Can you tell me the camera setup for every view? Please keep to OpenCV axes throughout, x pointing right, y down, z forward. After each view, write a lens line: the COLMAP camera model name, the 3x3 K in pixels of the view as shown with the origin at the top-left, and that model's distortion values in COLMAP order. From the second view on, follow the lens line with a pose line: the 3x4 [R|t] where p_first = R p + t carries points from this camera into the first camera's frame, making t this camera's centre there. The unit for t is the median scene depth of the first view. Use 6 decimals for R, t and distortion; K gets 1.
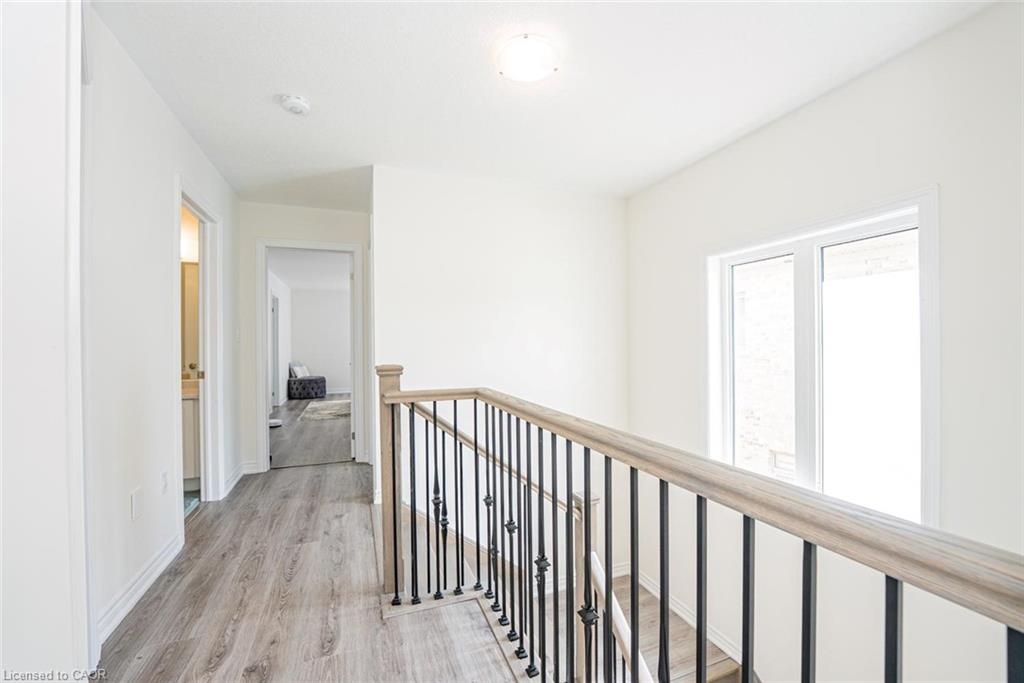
lens RADIAL K [[419.6, 0, 517.8], [0, 419.6, 342.0], [0, 0, 1]] dist [-0.015490, -0.000150]
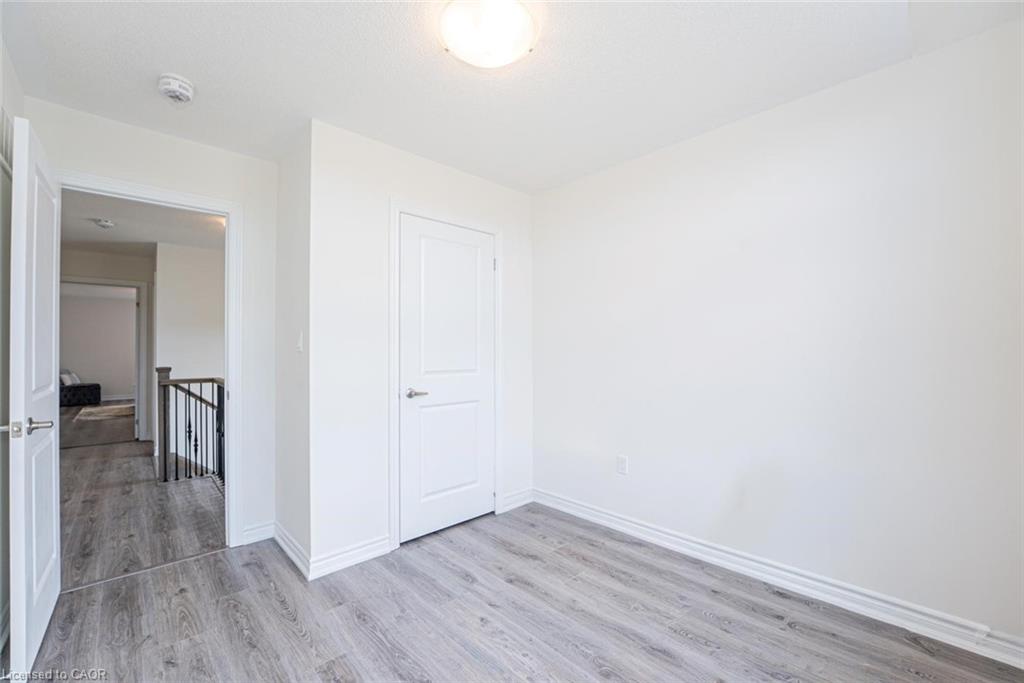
lens RADIAL K [[419.6, 0, 509.1], [0, 419.6, 347.5], [0, 0, 1]] dist [-0.015490, -0.000150]
pose [[0.933645, 0.012075, 0.357995, 0.332850], [-0.010679, 0.999926, -0.005876, -0.027843], [-0.358039, 0.001663, 0.933705, -0.918296]]
